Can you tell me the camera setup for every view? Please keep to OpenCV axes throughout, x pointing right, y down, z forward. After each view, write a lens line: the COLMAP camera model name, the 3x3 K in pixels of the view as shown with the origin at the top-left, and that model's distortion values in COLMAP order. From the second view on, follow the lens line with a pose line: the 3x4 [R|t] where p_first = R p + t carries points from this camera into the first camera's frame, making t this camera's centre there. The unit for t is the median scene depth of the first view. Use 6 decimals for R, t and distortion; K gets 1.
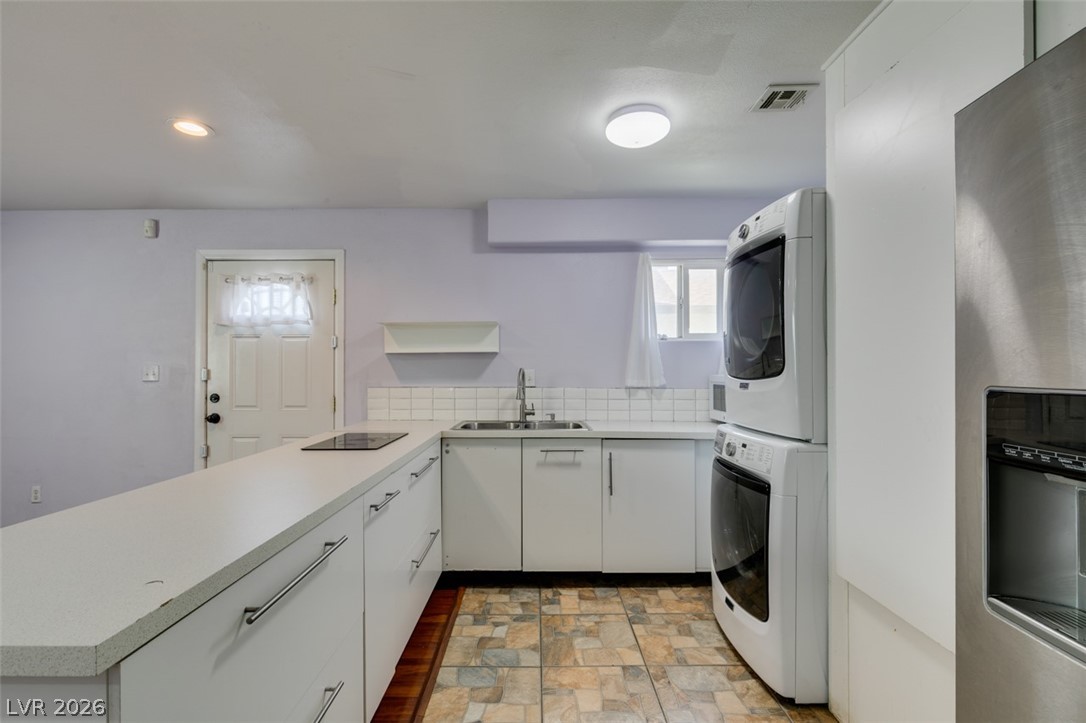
lens RADIAL K [[501.3, 0, 545.3], [0, 501.3, 367.4], [0, 0, 1]] dist [0.014512, -0.000856]
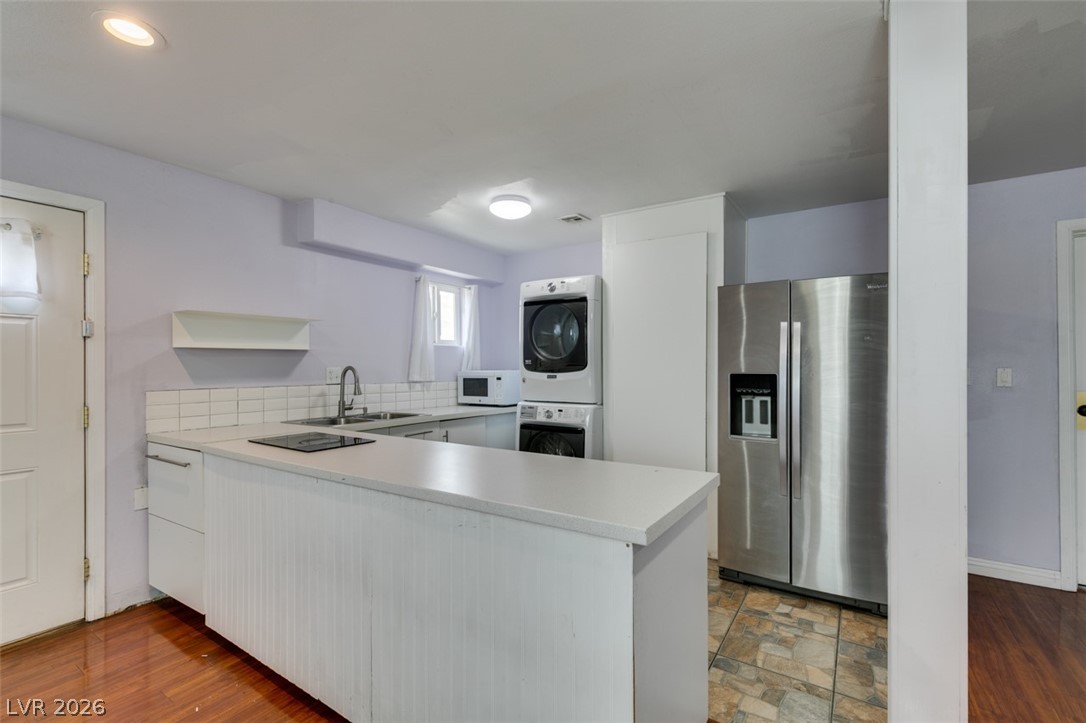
lens RADIAL K [[501.3, 0, 545.3], [0, 501.3, 367.4], [0, 0, 1]] dist [0.014512, -0.000856]
pose [[0.528235, -0.002655, 0.849094, -0.695766], [-0.003697, 0.999978, 0.005427, -0.003032], [-0.849090, -0.006006, 0.528214, 0.074807]]
